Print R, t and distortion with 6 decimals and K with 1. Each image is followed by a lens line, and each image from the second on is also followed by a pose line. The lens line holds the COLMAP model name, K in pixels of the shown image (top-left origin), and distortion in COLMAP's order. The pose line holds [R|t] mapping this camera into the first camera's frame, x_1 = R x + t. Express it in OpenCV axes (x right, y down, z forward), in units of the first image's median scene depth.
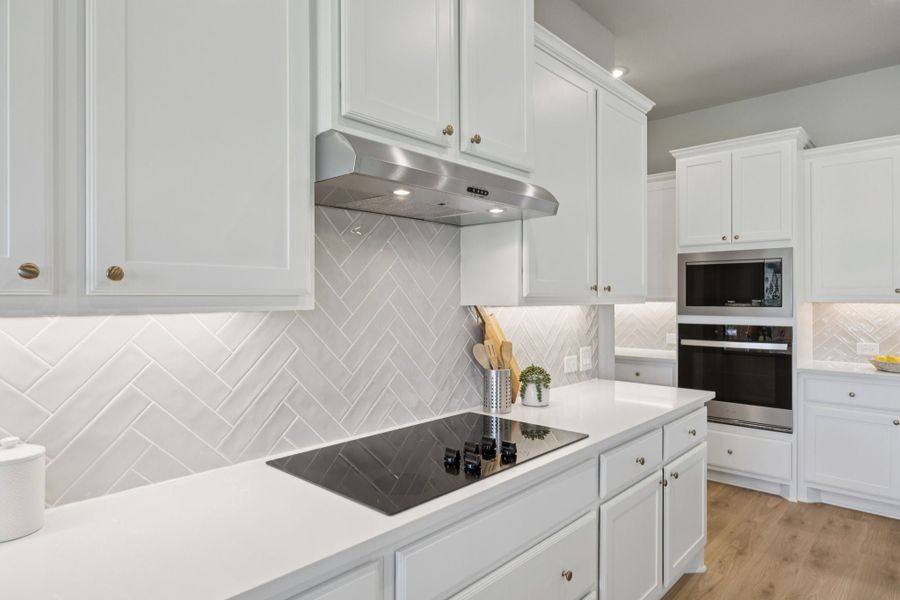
lens RADIAL K [[528.9, 0, 445.2], [0, 528.9, 295.9], [0, 0, 1]] dist [-0.001072, -0.003619]
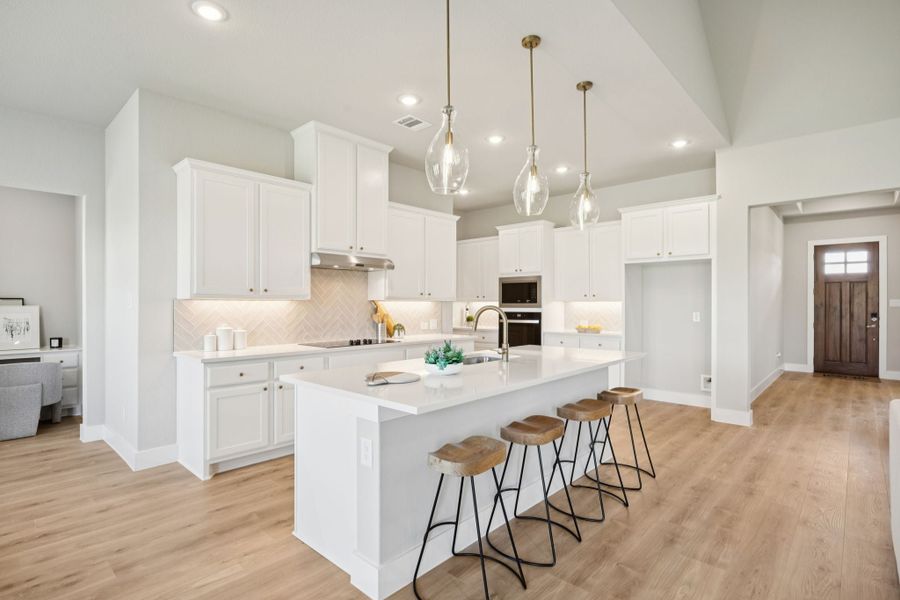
lens RADIAL K [[450.9, 0, 452.0], [0, 450.9, 304.3], [0, 0, 1]] dist [0.000413, -0.002345]
pose [[0.999896, 0.000006, 0.014393, 0.266471], [-0.000071, 0.999990, 0.004491, 0.017506], [-0.014393, -0.004492, 0.999886, -0.832073]]
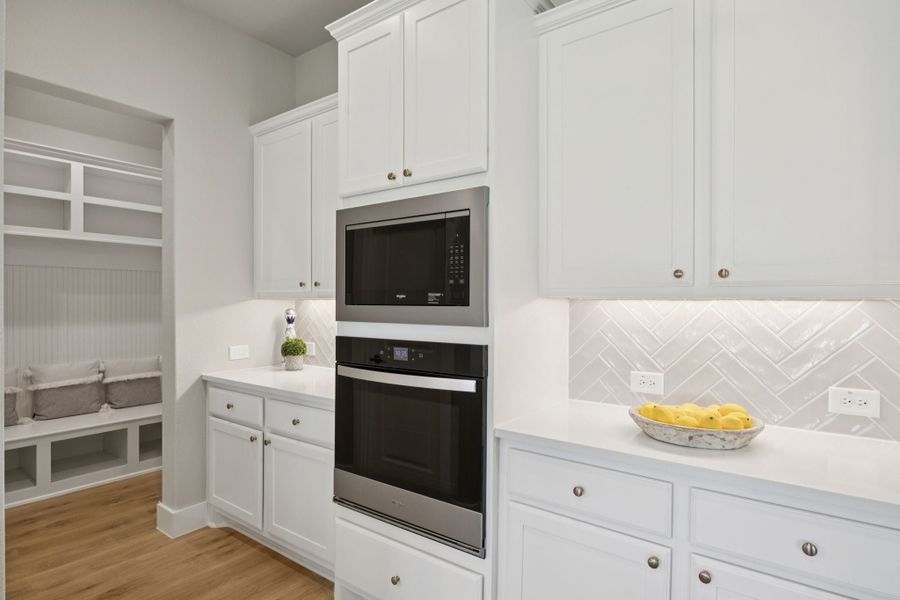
lens RADIAL K [[486.8, 0, 446.1], [0, 486.8, 304.5], [0, 0, 1]] dist [-0.003257, 0.000607]
pose [[0.994576, 0.002072, 0.103995, 0.570676], [-0.003224, 0.999935, 0.010904, 0.014481], [-0.103966, -0.011180, 0.994518, 0.546222]]
